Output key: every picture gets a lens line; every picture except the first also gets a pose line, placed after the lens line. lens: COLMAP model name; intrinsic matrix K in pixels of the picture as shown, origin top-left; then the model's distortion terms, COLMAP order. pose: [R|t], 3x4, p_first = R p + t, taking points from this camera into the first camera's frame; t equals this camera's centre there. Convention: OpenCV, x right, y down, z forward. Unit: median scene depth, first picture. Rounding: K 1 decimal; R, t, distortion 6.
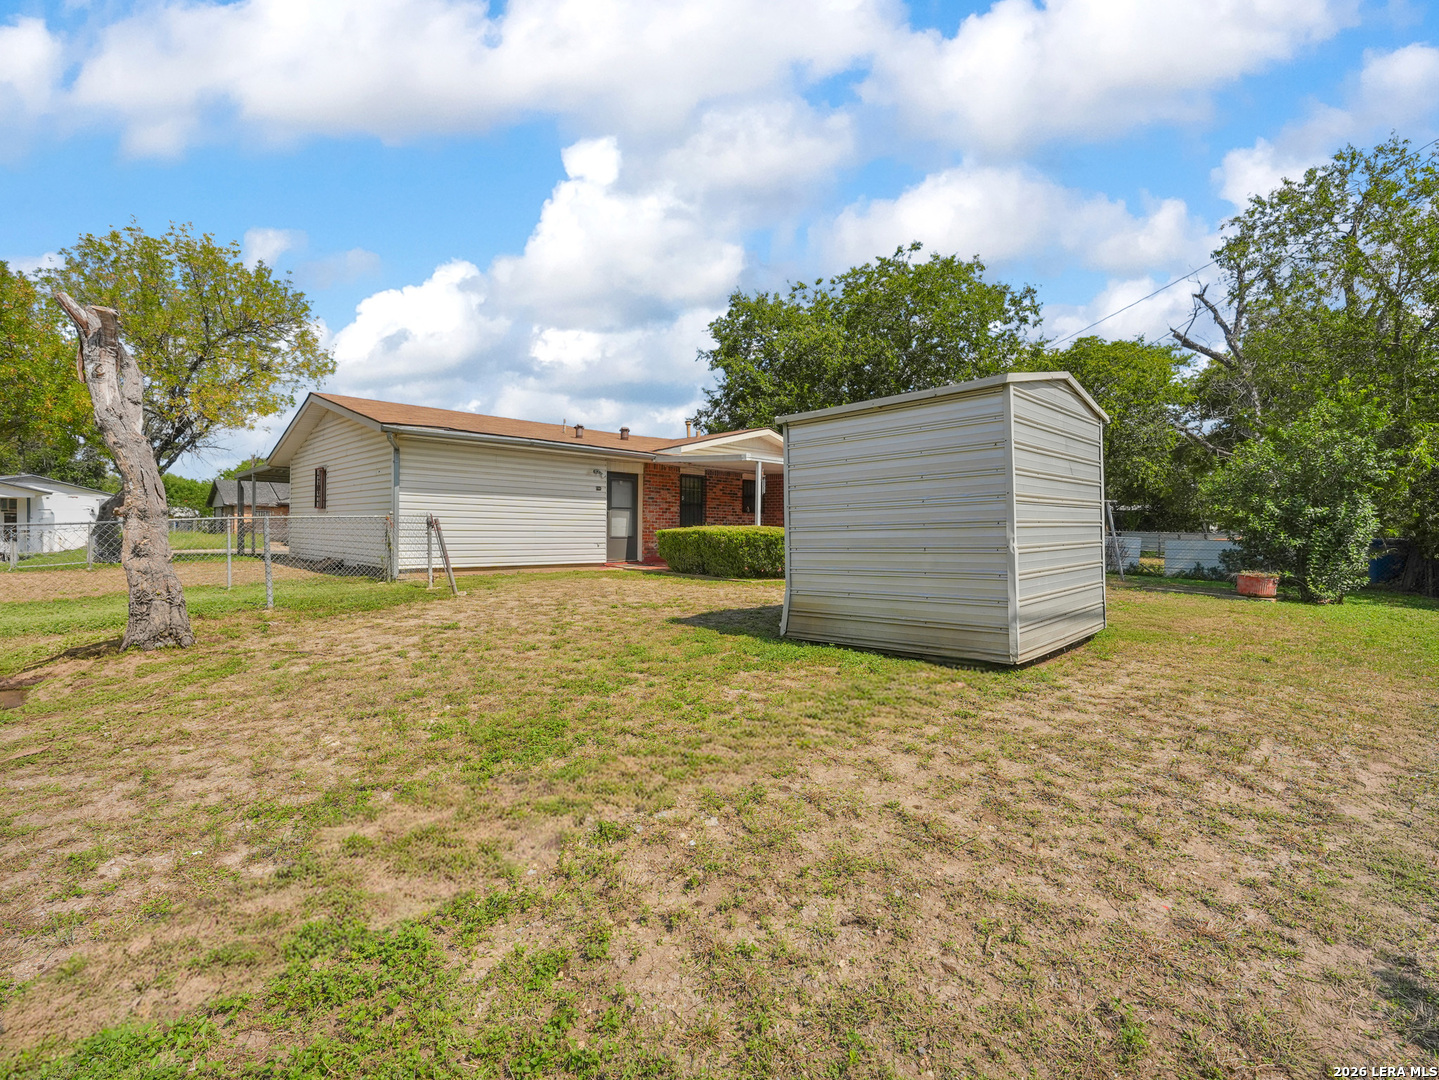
lens RADIAL K [[664.9, 0, 717.7], [0, 664.9, 533.8], [0, 0, 1]] dist [-0.000407, 0.000075]
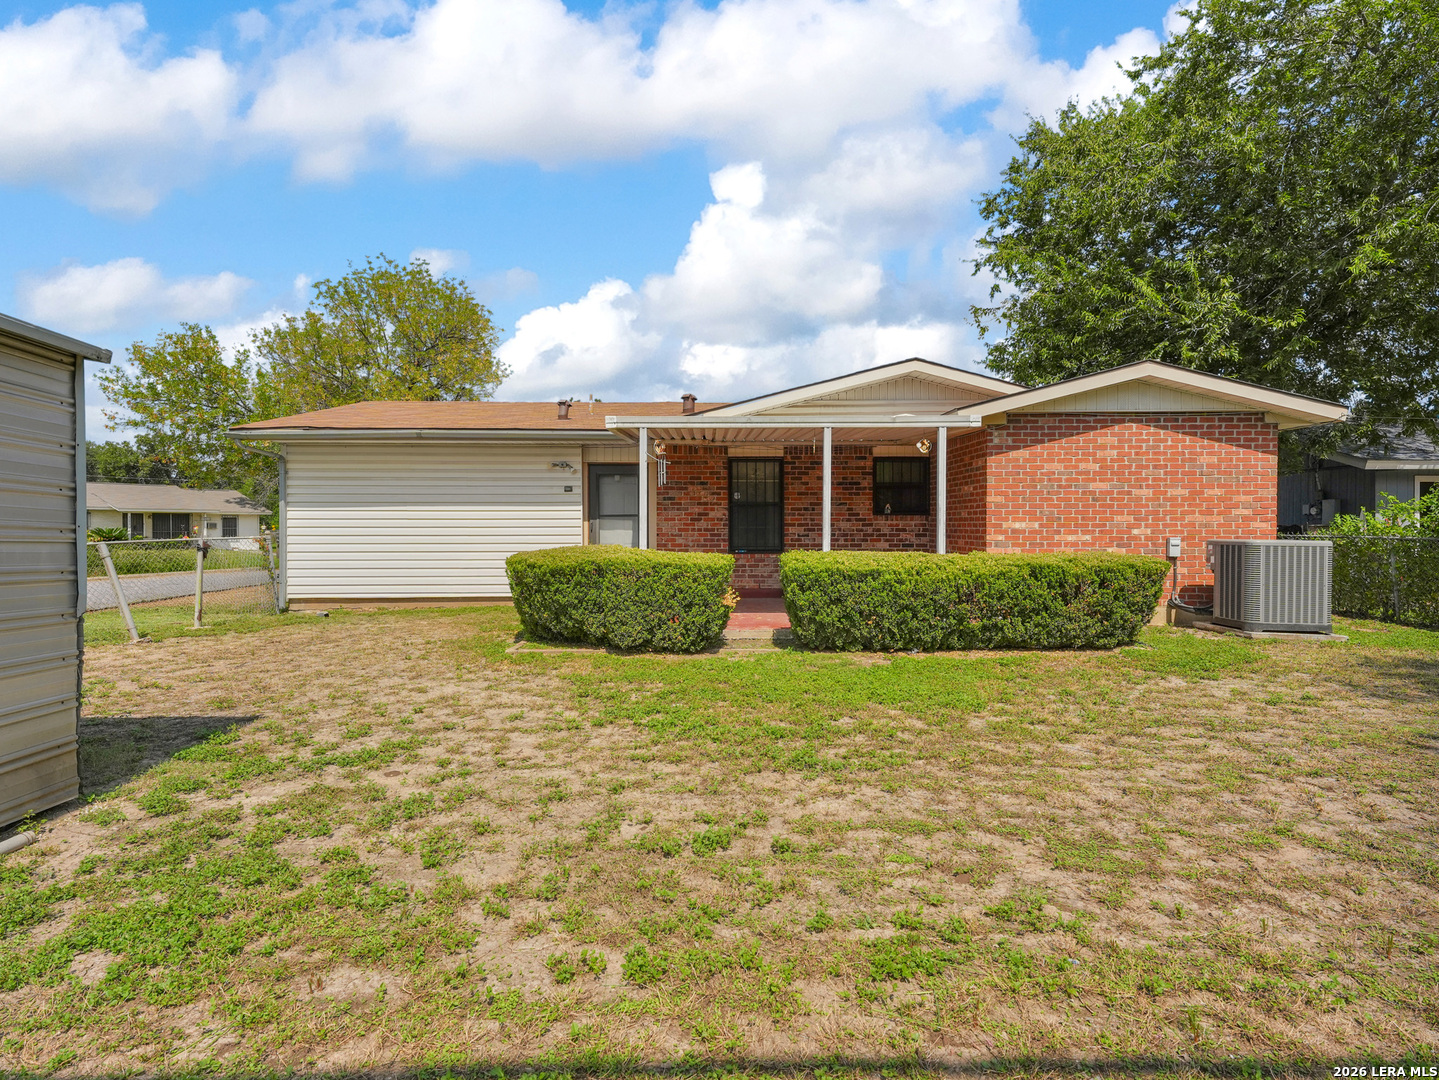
lens RADIAL K [[761.5, 0, 719.2], [0, 761.5, 547.4], [0, 0, 1]] dist [0.004952, 0.000180]
pose [[0.733138, 0.001942, -0.680077, 0.466908], [0.007279, 0.999916, 0.010702, -0.014488], [0.680041, -0.012796, 0.733063, 0.517410]]
